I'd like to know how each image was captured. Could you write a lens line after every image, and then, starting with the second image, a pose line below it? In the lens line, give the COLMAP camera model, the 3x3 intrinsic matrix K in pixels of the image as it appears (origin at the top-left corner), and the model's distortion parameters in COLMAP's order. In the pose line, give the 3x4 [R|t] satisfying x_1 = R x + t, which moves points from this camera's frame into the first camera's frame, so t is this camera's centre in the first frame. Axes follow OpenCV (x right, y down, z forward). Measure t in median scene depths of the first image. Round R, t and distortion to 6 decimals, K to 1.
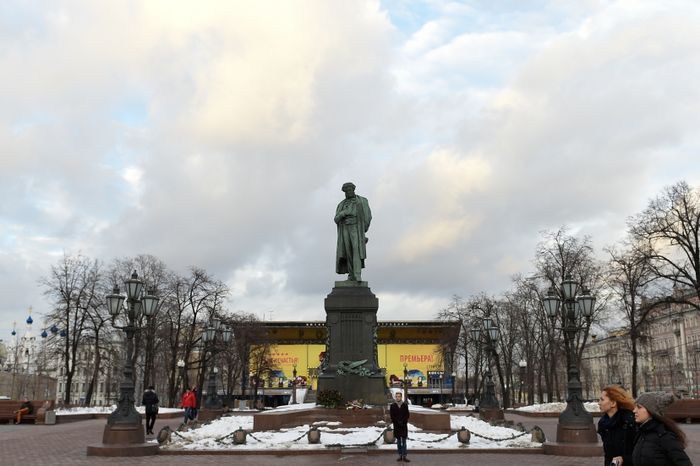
lens RADIAL K [[666.4, 0, 350.0], [0, 666.4, 233.0], [0, 0, 1]] dist [-0.098104, -0.004832]
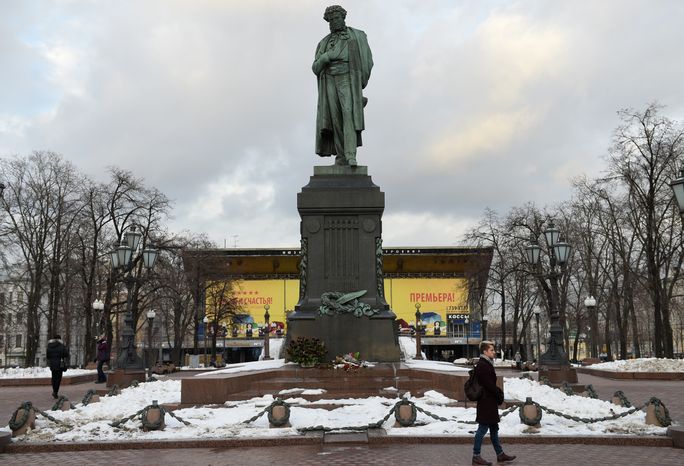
lens RADIAL K [[1171.6, 0, 342.0], [0, 1171.6, 233.0], [0, 0, 1]] dist [0.010580, 0.010767]
pose [[0.999969, -0.006671, 0.004115, -0.001860], [0.006013, 0.989652, 0.143365, -0.024716], [-0.005029, -0.143336, 0.989661, -0.099836]]
